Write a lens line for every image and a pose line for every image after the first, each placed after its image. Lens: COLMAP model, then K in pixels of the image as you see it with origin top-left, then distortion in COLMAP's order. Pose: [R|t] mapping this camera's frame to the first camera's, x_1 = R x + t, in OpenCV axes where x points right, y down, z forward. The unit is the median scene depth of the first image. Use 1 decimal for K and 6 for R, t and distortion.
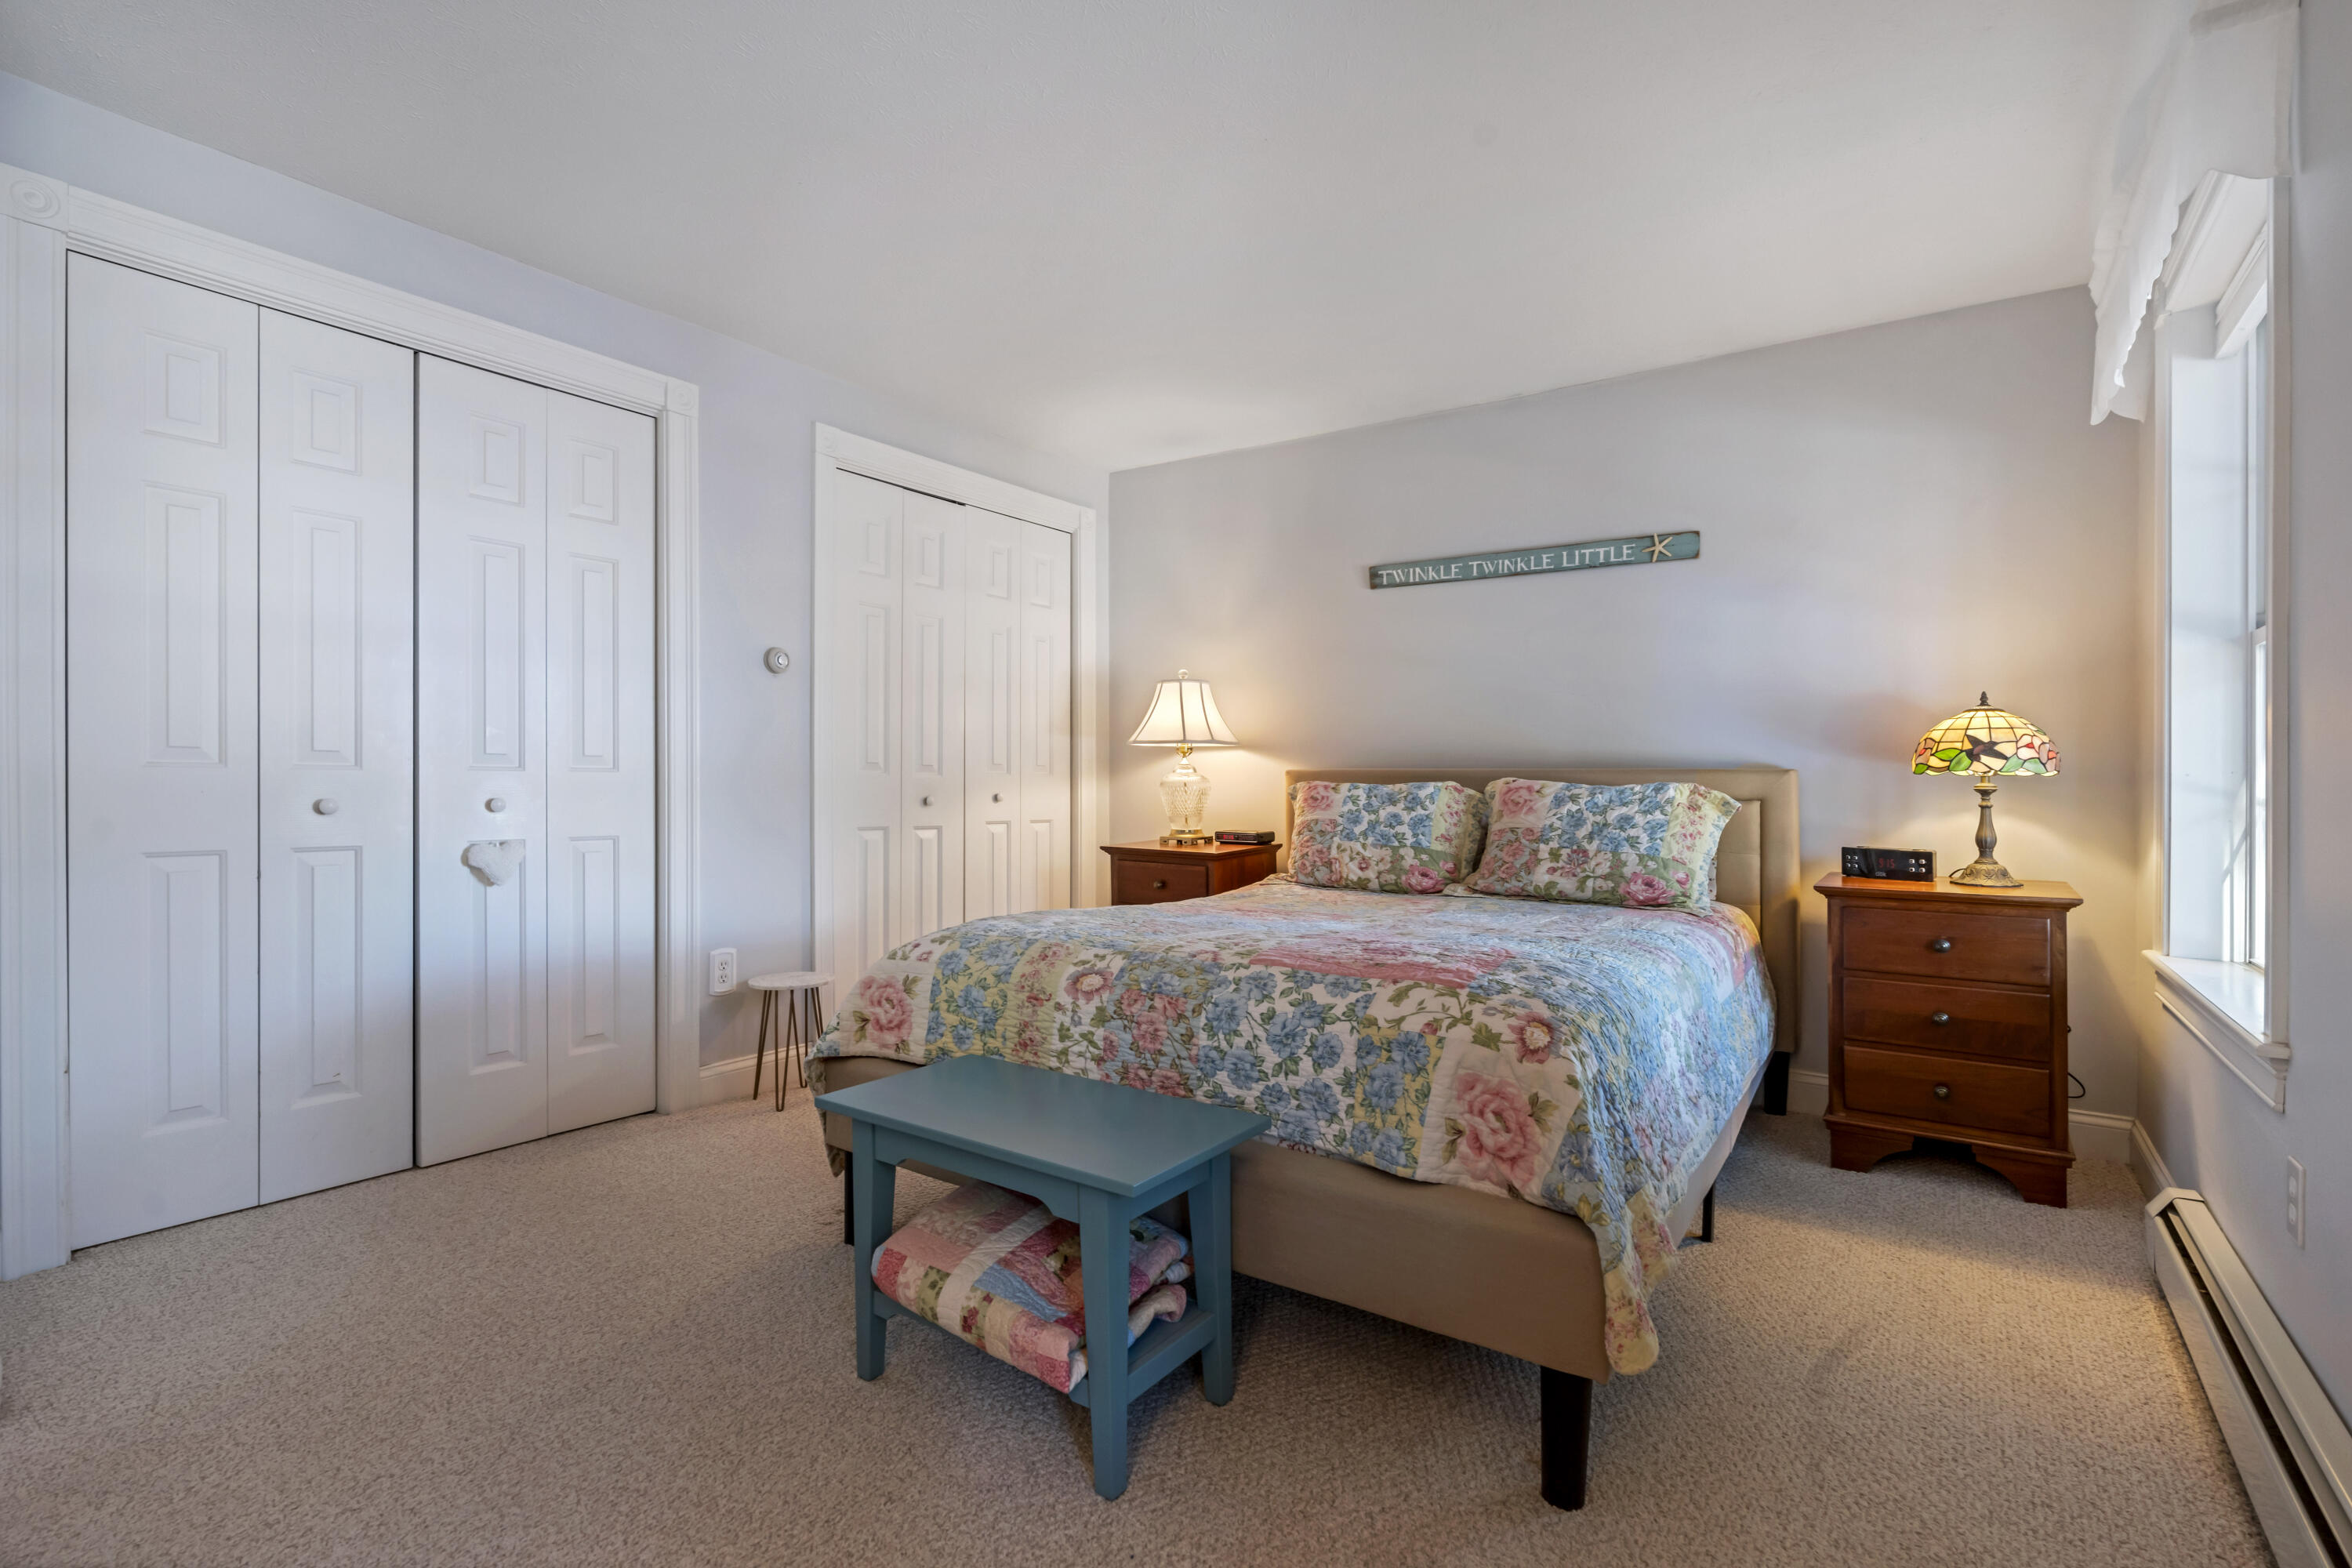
lens RADIAL K [[1079.9, 0, 1169.1], [0, 1079.9, 782.0], [0, 0, 1]] dist [-0.011628, 0.003240]
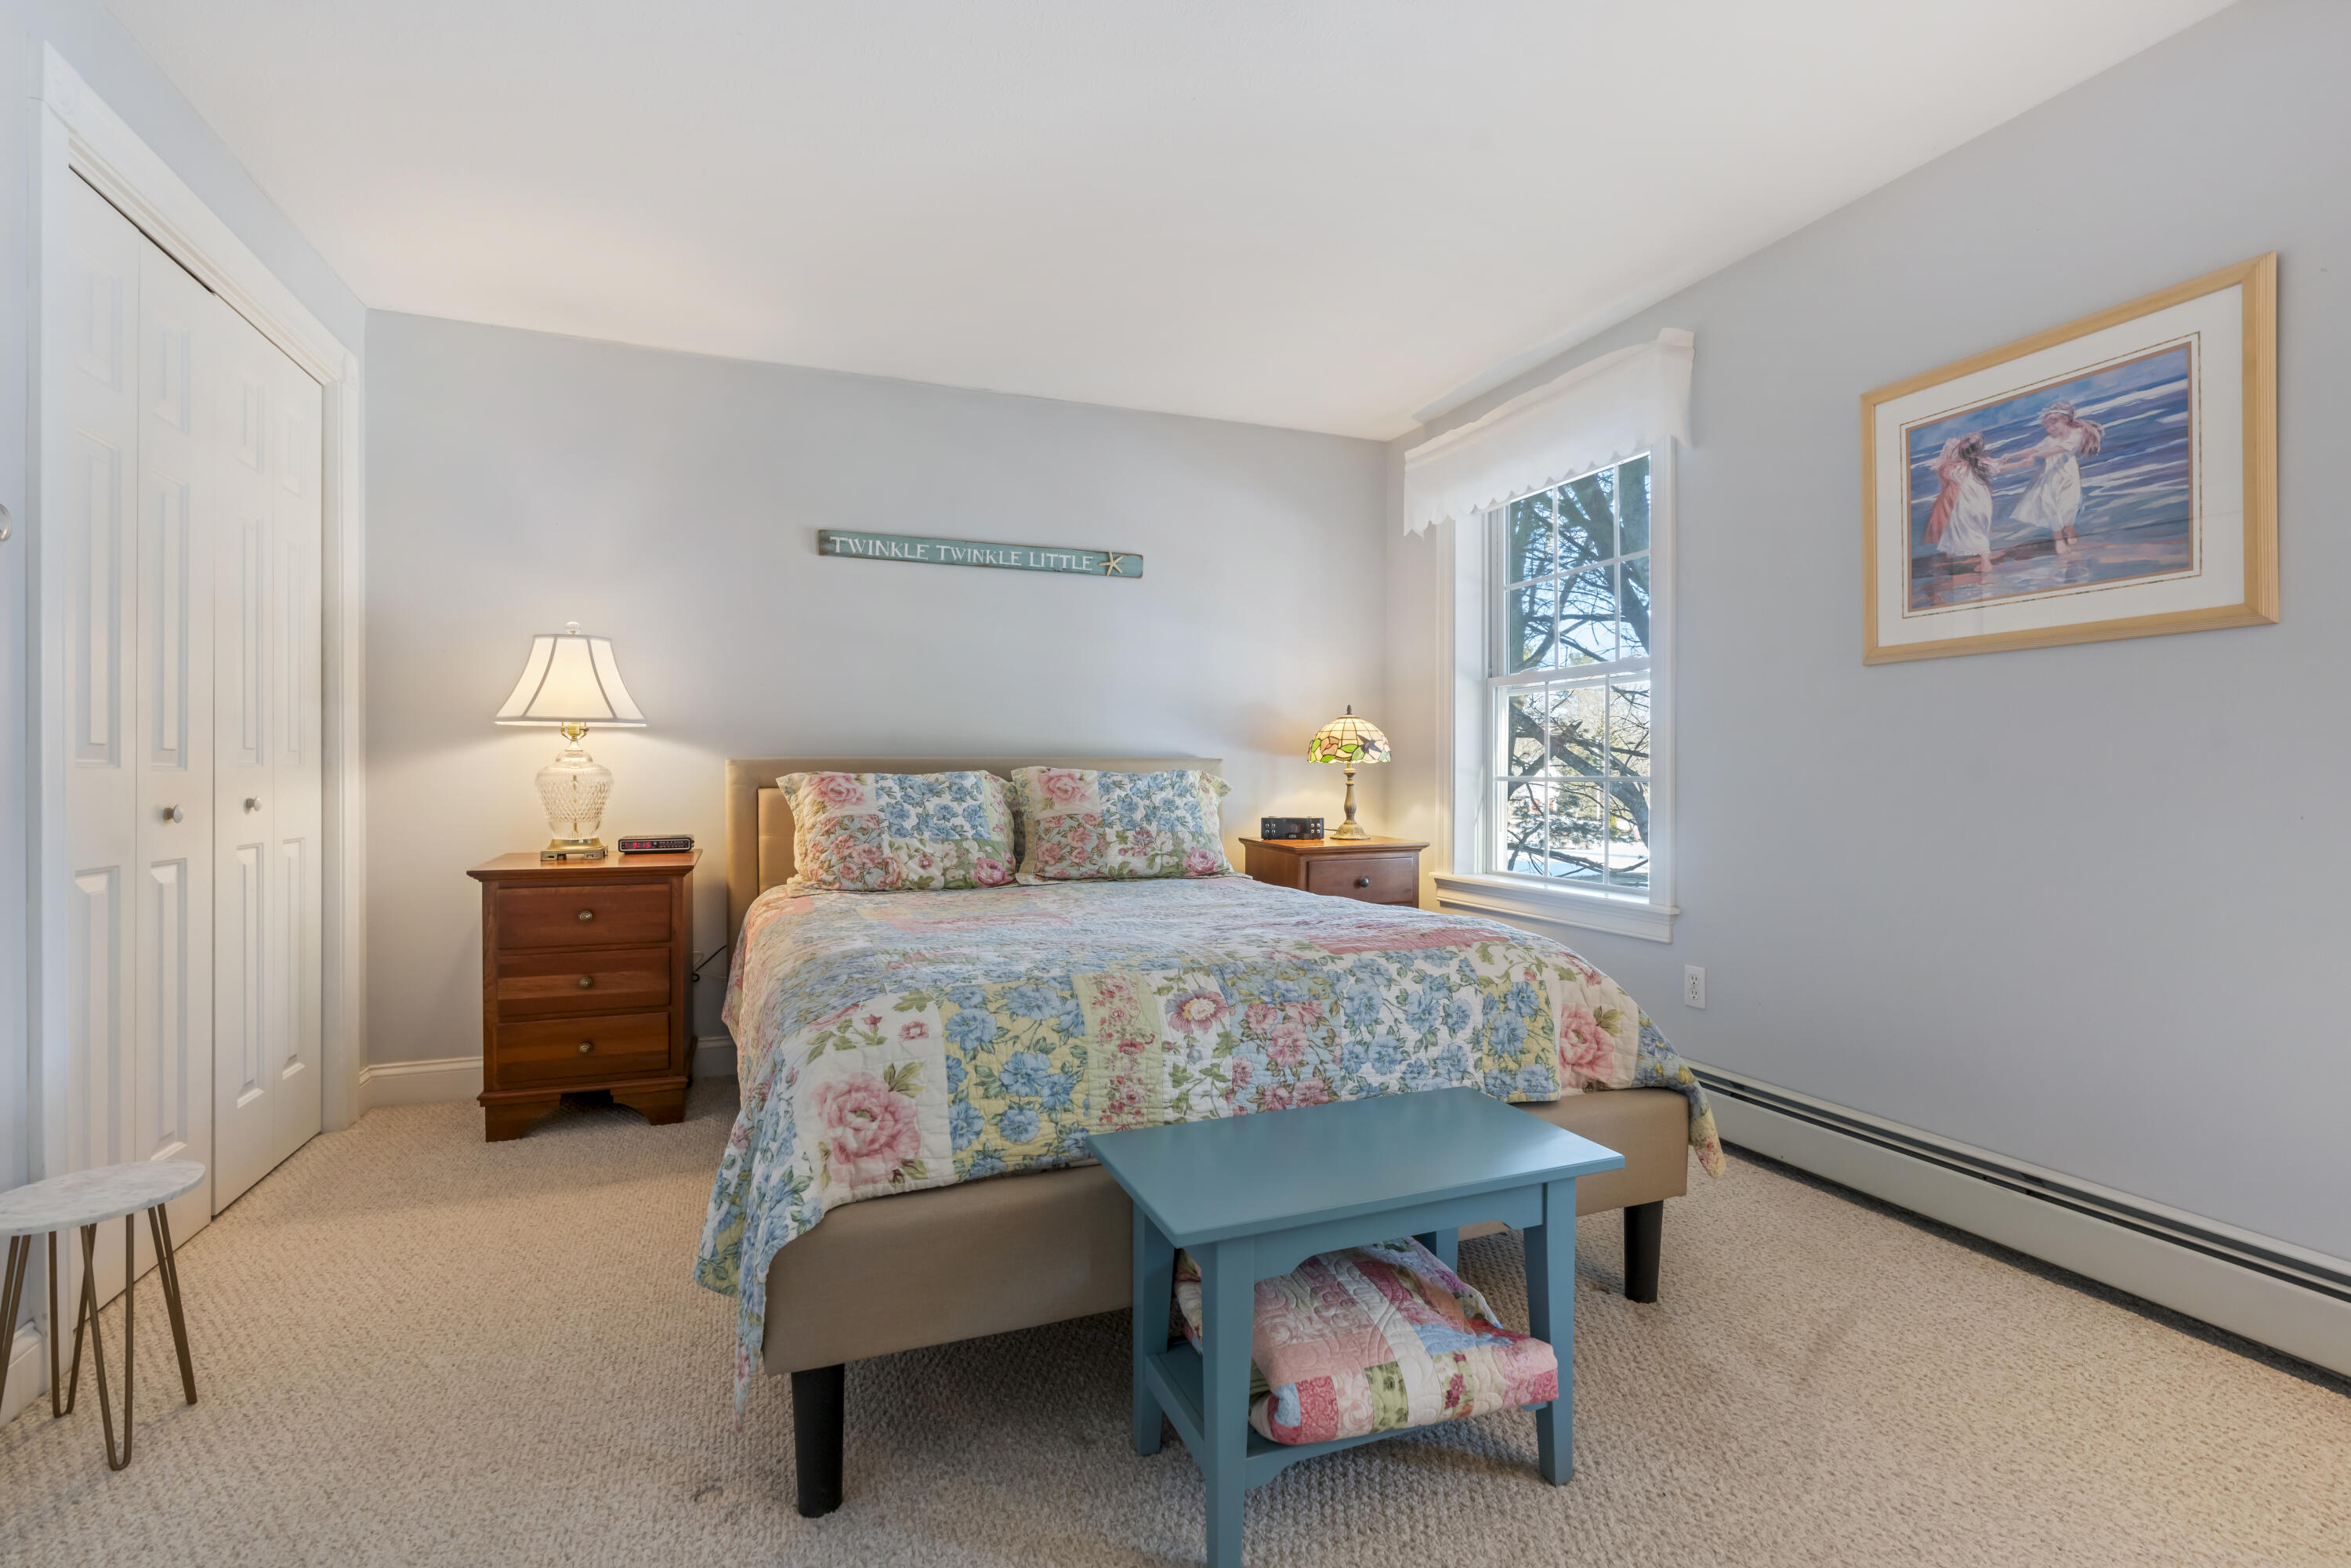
lens RADIAL K [[1079.4, 0, 1172.8], [0, 1079.4, 771.6], [0, 0, 1]] dist [-0.011628, 0.003240]
pose [[0.550558, -0.009311, 0.834745, -0.575464], [0.007291, 0.999953, 0.006345, -0.005590], [-0.834765, 0.002593, 0.550600, 0.394893]]
